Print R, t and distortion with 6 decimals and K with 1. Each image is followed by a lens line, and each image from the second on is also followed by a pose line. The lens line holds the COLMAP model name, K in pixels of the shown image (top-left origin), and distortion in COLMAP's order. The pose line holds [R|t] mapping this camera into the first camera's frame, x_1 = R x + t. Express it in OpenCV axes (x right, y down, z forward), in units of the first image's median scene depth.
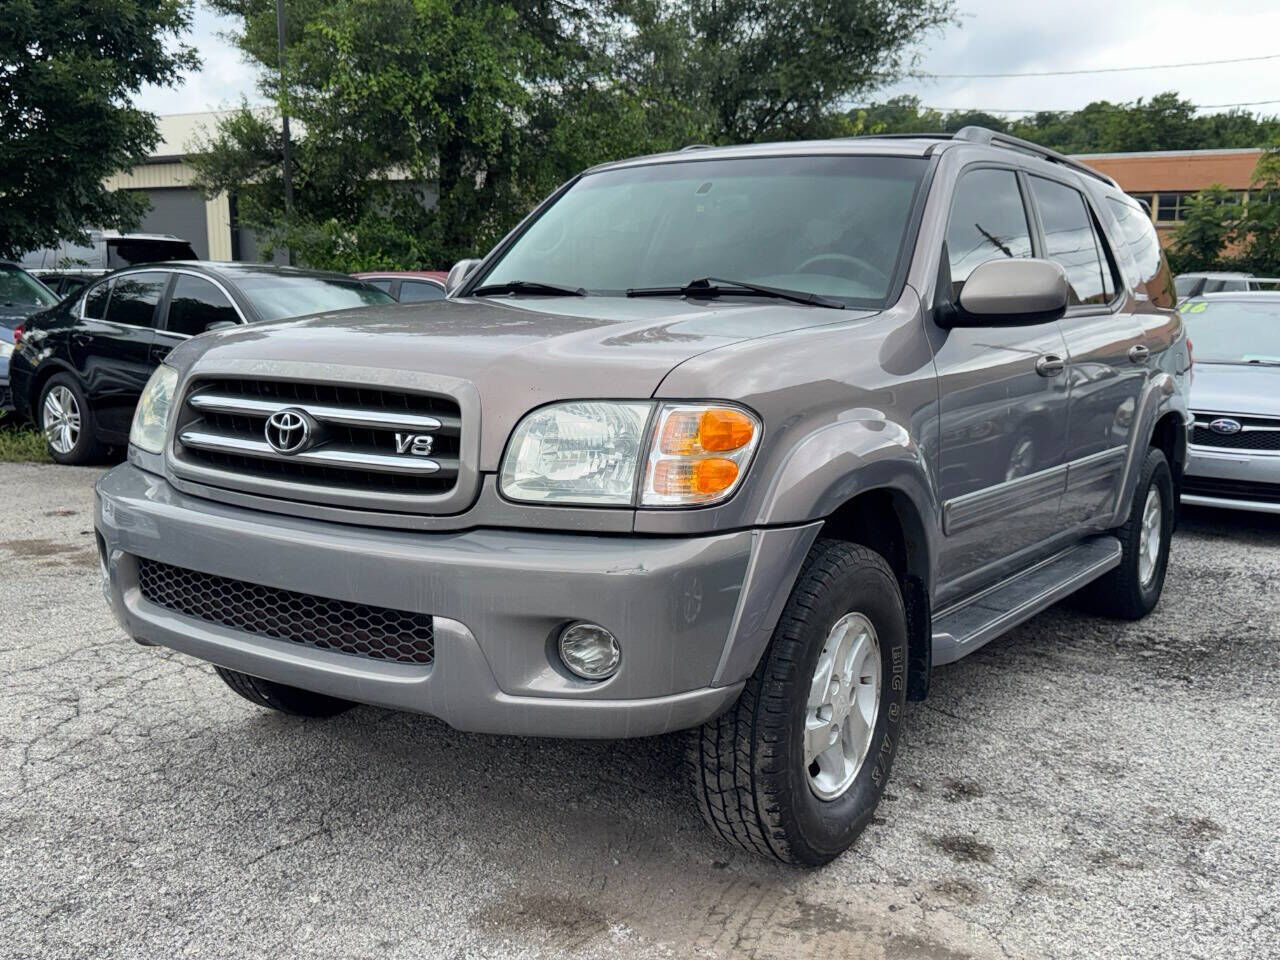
lens RADIAL K [[1353.2, 0, 640.0], [0, 1353.2, 480.0], [0, 0, 1]] dist [0.004929, 0.003541]
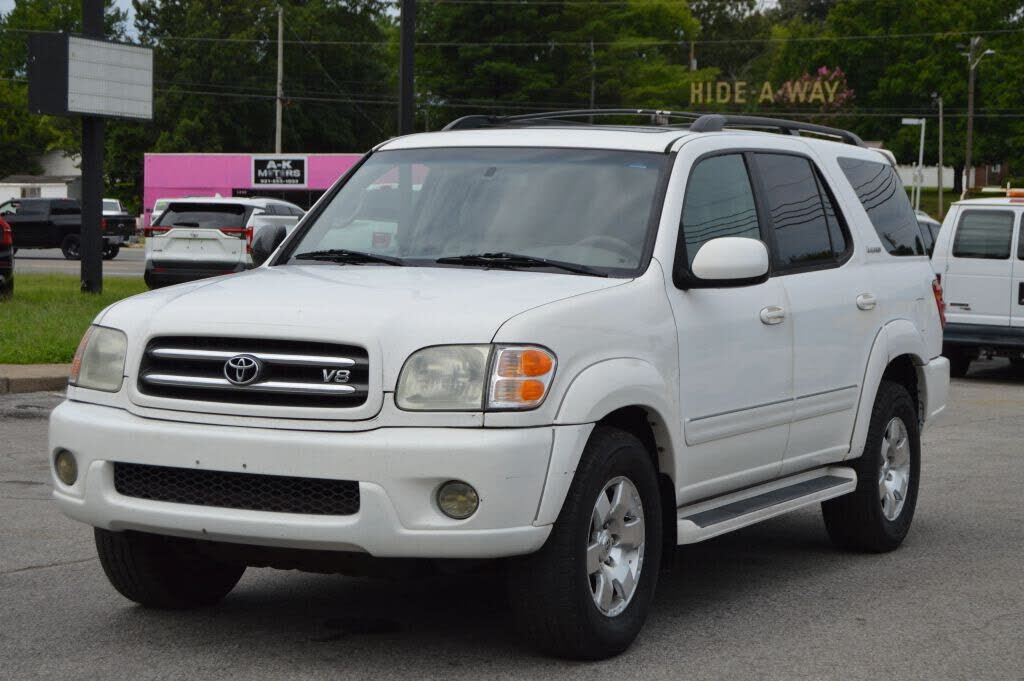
lens RADIAL K [[2118.9, 0, 512.0], [0, 2118.9, 340.5], [0, 0, 1]] dist [-0.015915, -0.020932]
pose [[0.994380, -0.016739, 0.104541, -0.212904], [0.023720, 0.997544, -0.065898, 0.095476], [-0.103181, 0.068007, 0.992335, -1.395069]]
